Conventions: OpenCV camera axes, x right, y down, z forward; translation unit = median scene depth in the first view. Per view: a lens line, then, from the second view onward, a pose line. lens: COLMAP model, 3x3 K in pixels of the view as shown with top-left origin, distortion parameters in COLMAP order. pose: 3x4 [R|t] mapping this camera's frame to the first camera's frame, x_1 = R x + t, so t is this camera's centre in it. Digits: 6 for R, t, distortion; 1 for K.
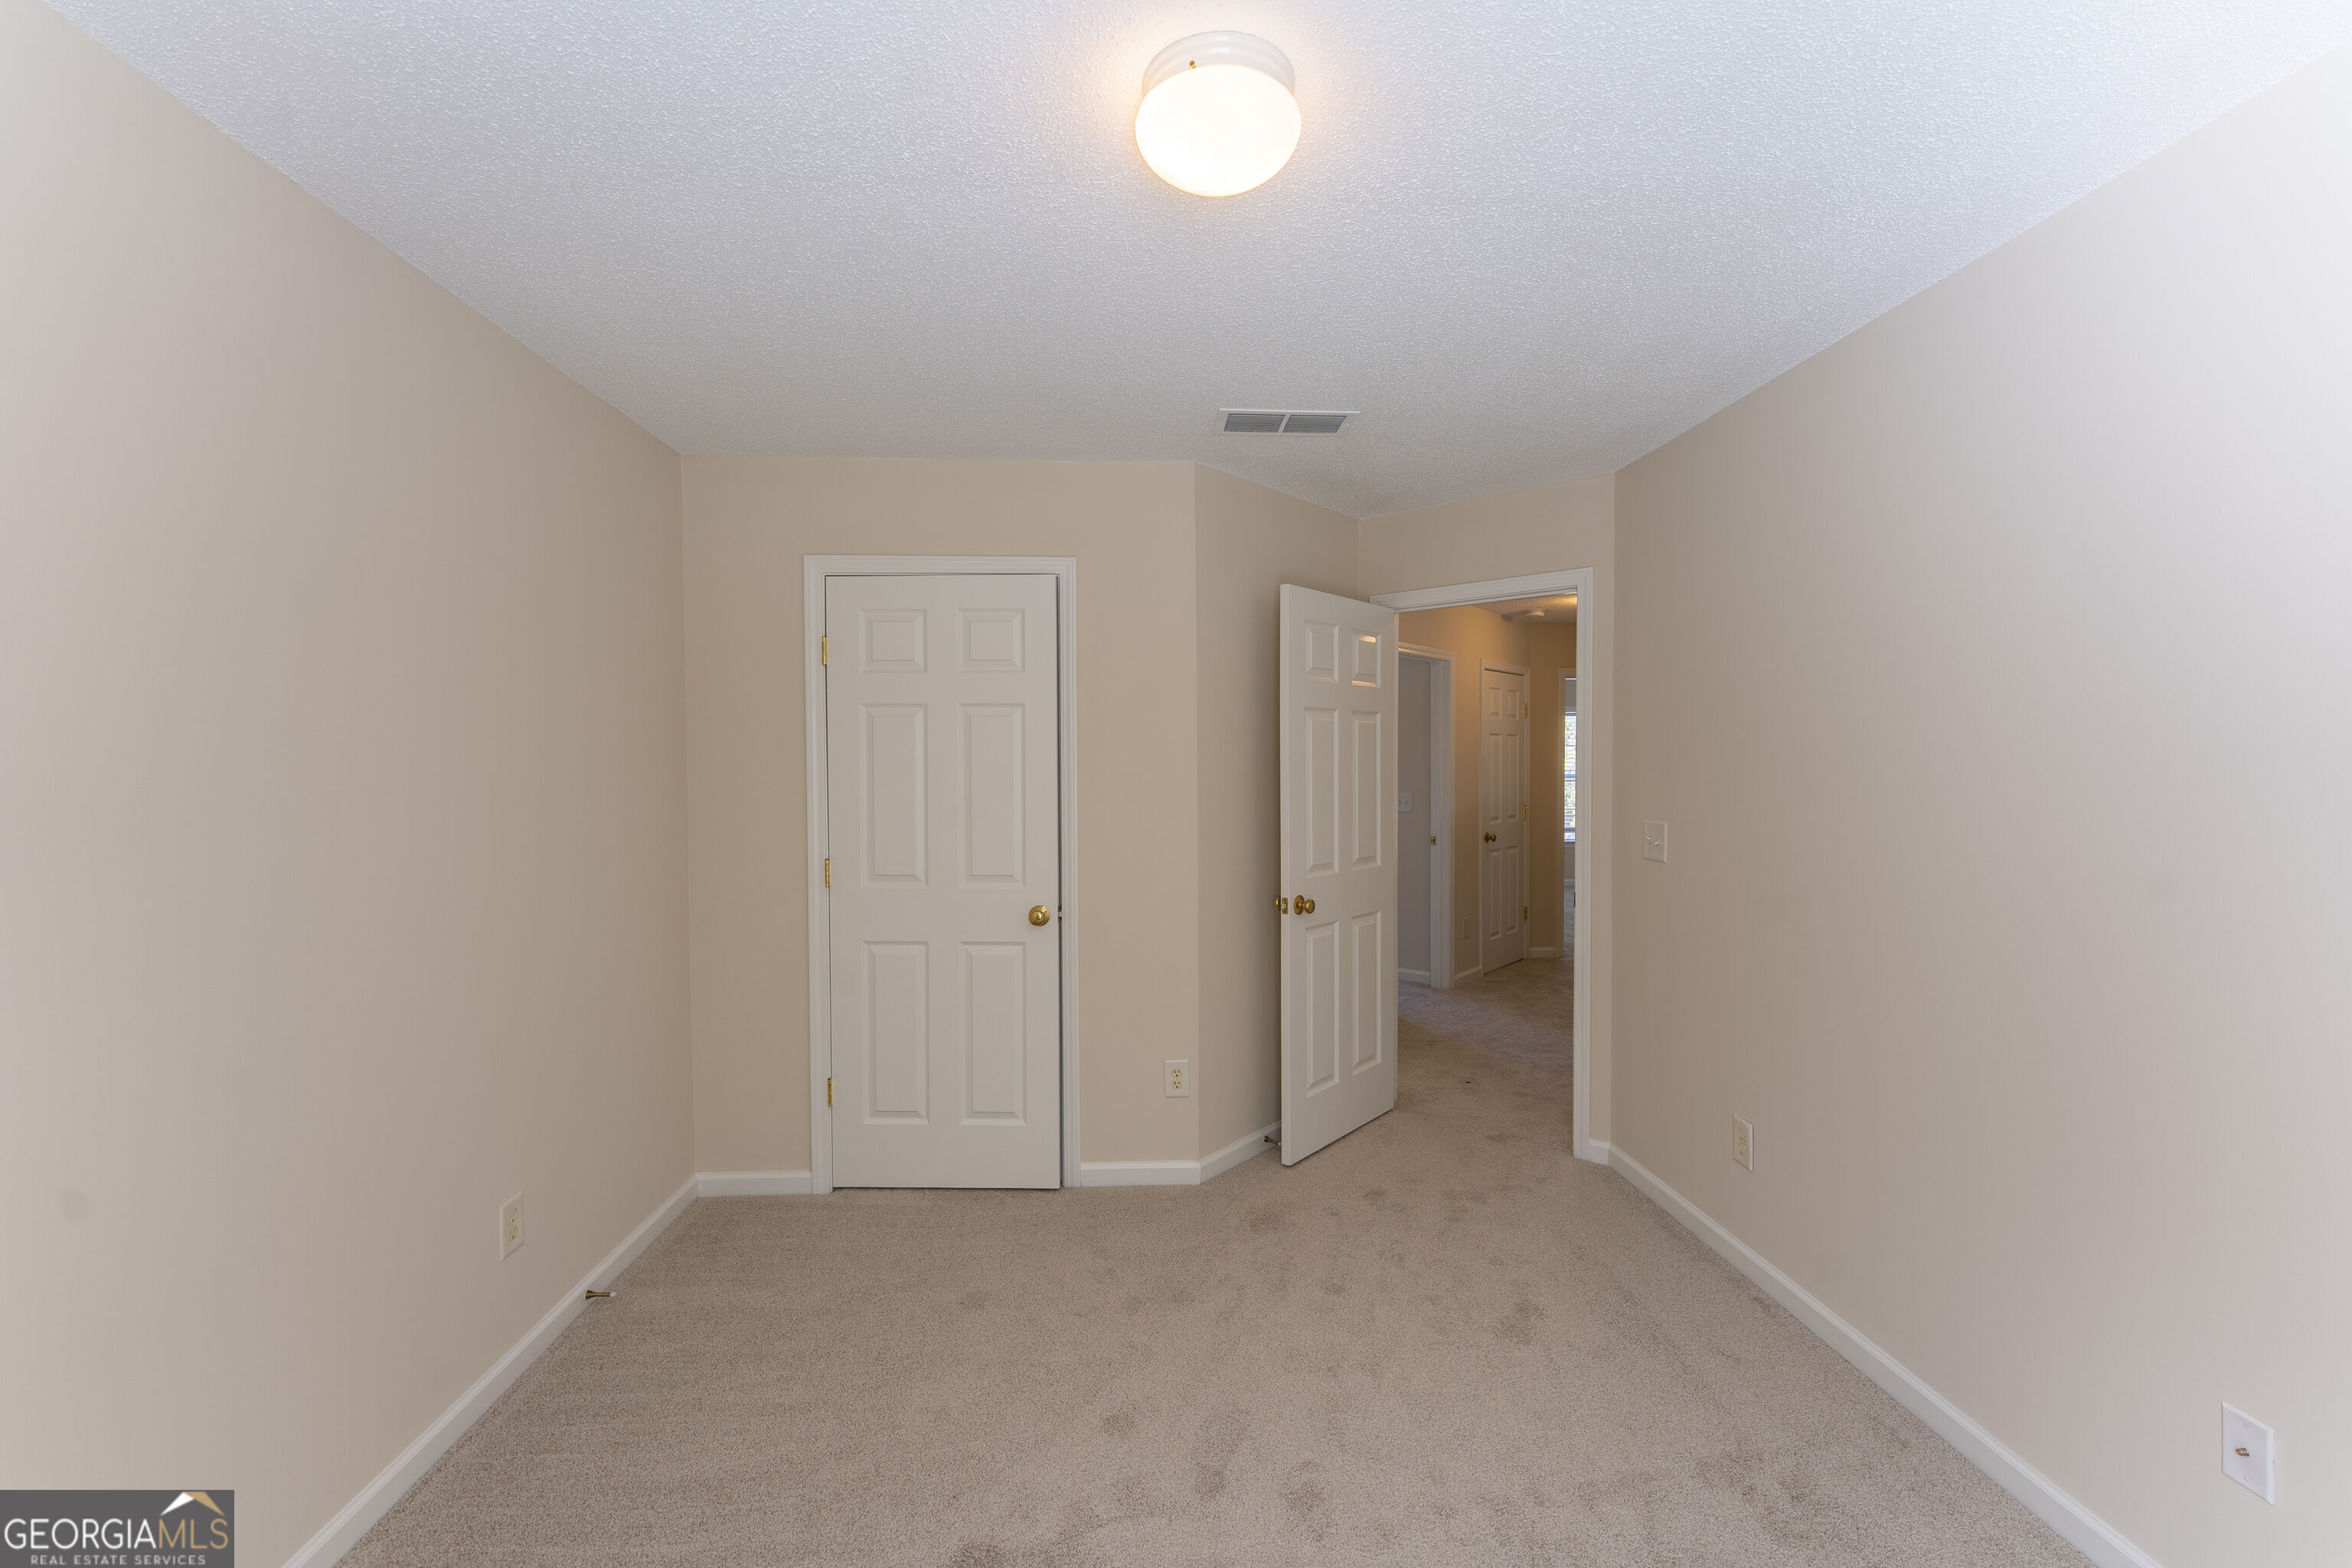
lens RADIAL K [[946.4, 0, 1176.1], [0, 946.4, 787.7], [0, 0, 1]] dist [0.000627, -0.000202]
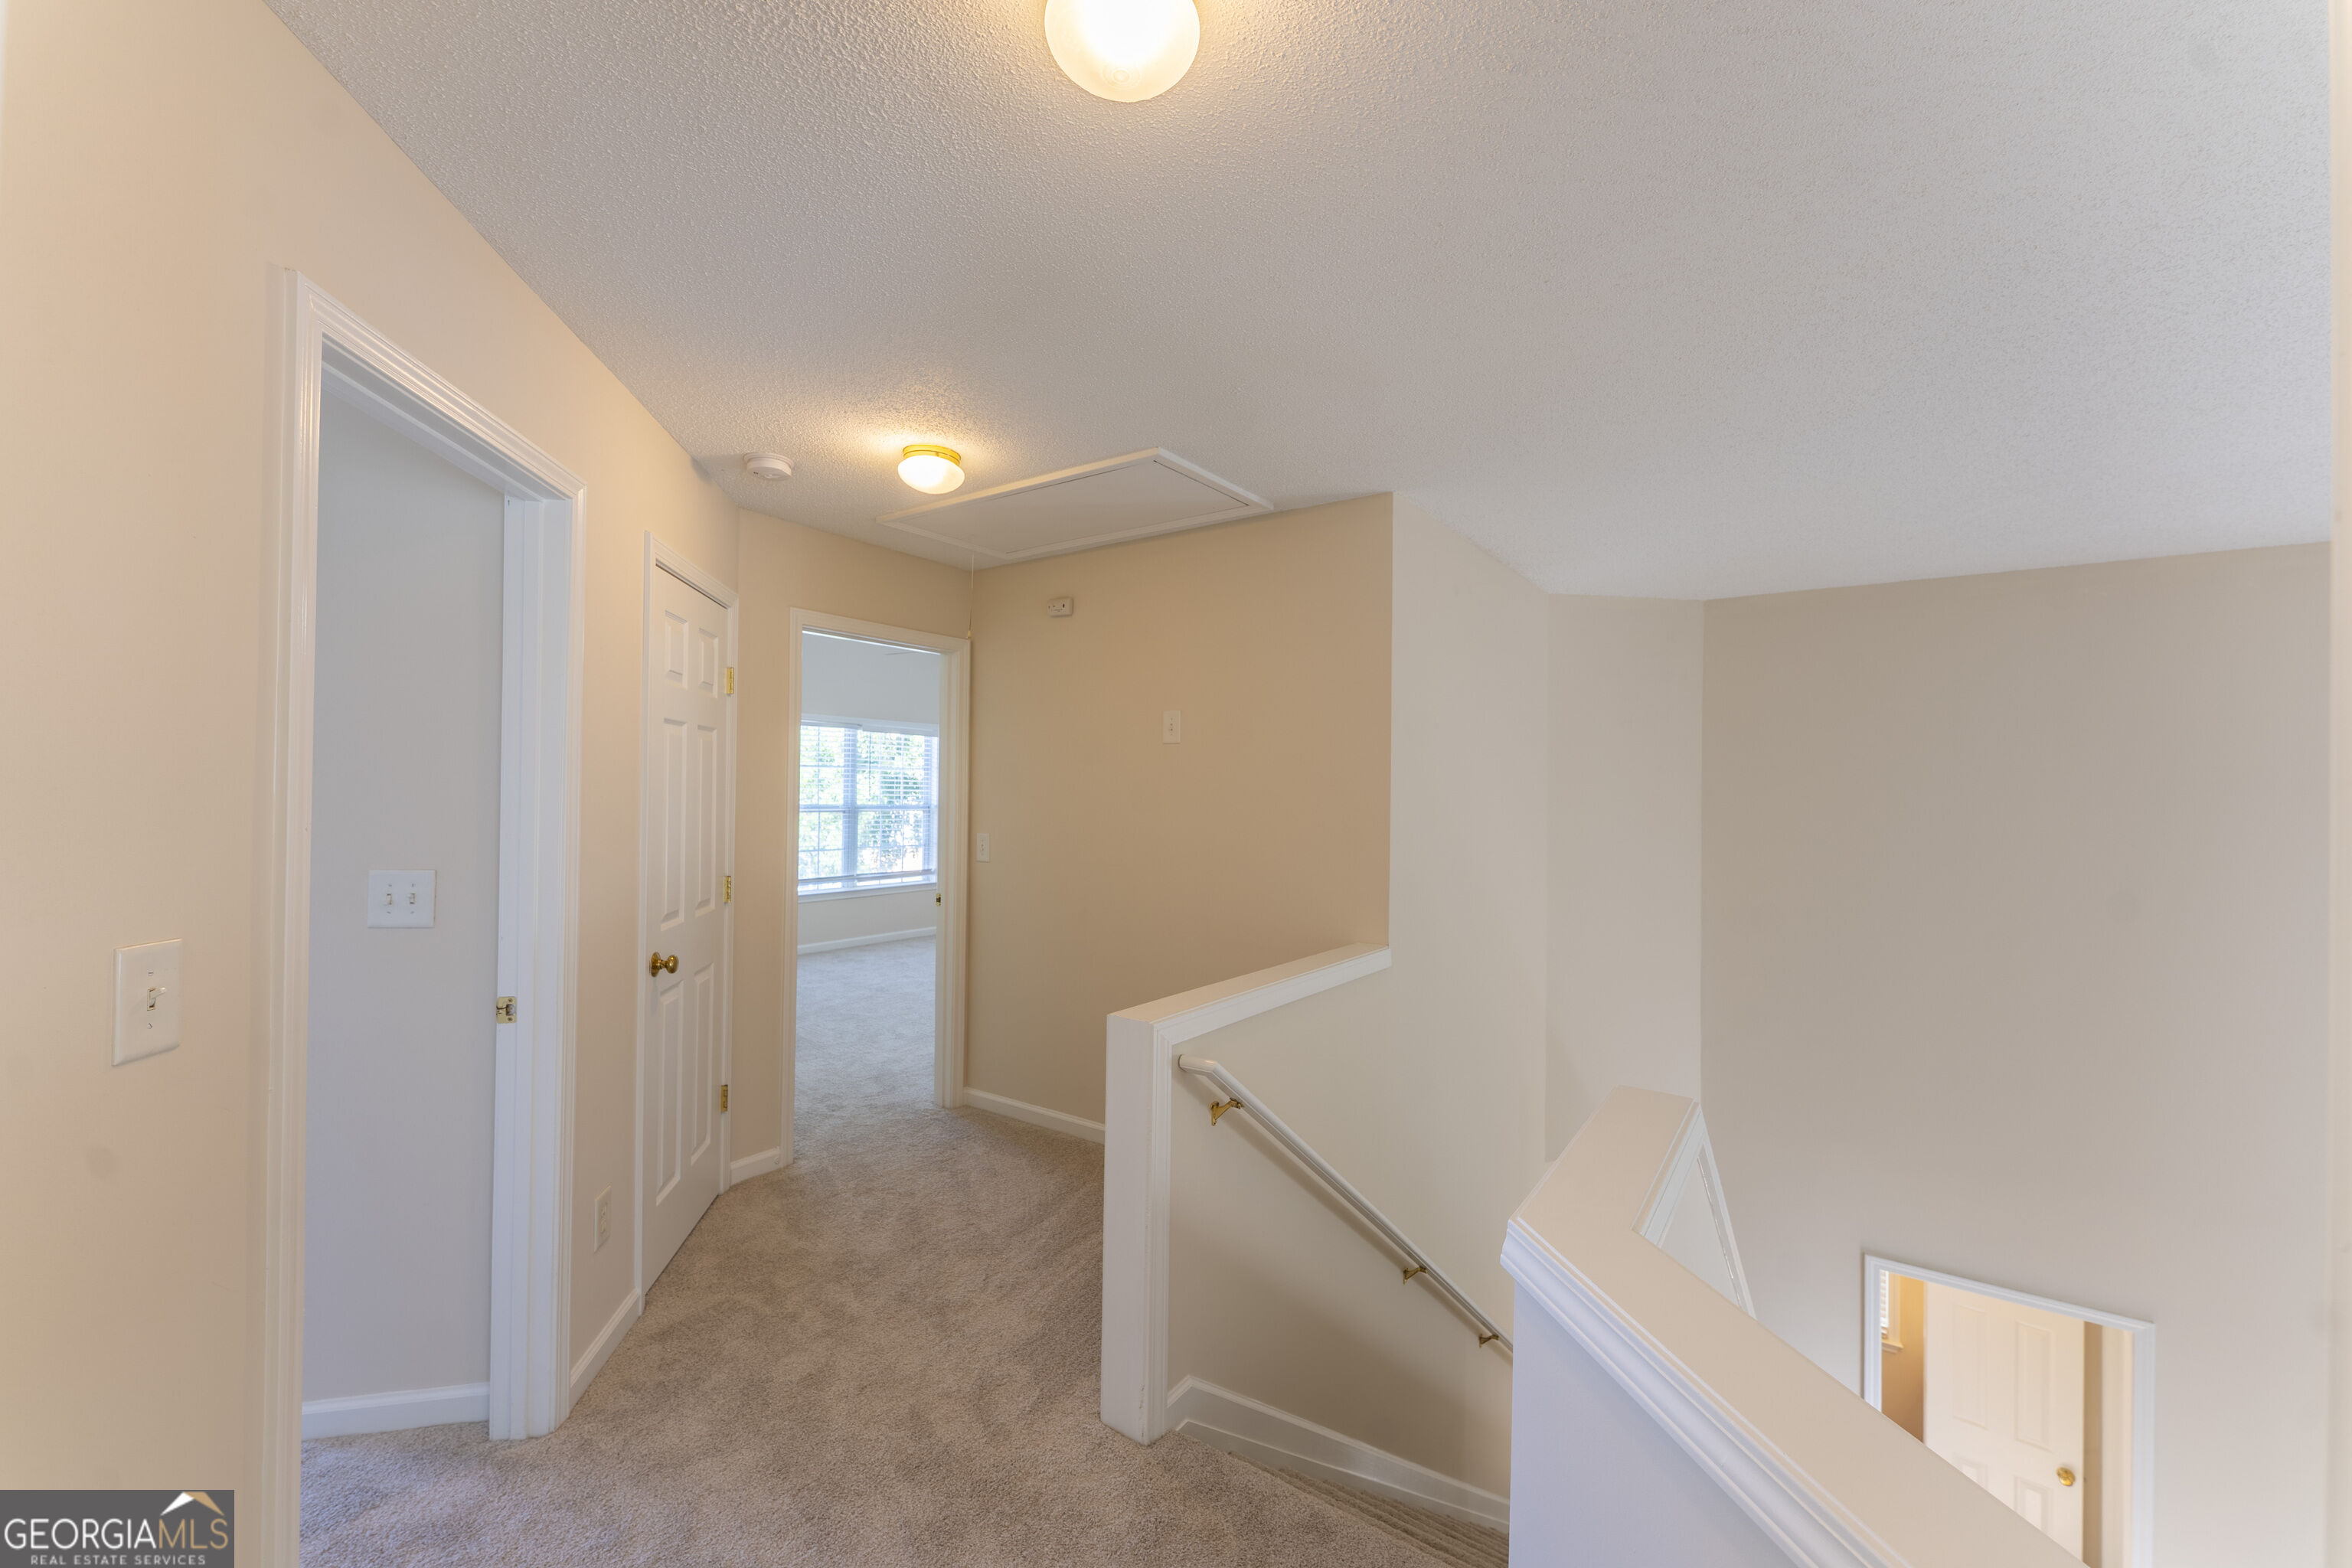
lens RADIAL K [[946.4, 0, 1176.1], [0, 946.4, 787.7], [0, 0, 1]] dist [0.000627, -0.000202]
pose [[0.628436, 0.015634, 0.777704, 0.142243], [0.007458, 0.999631, -0.026122, -0.012630], [-0.777825, 0.022217, 0.628088, 0.540627]]
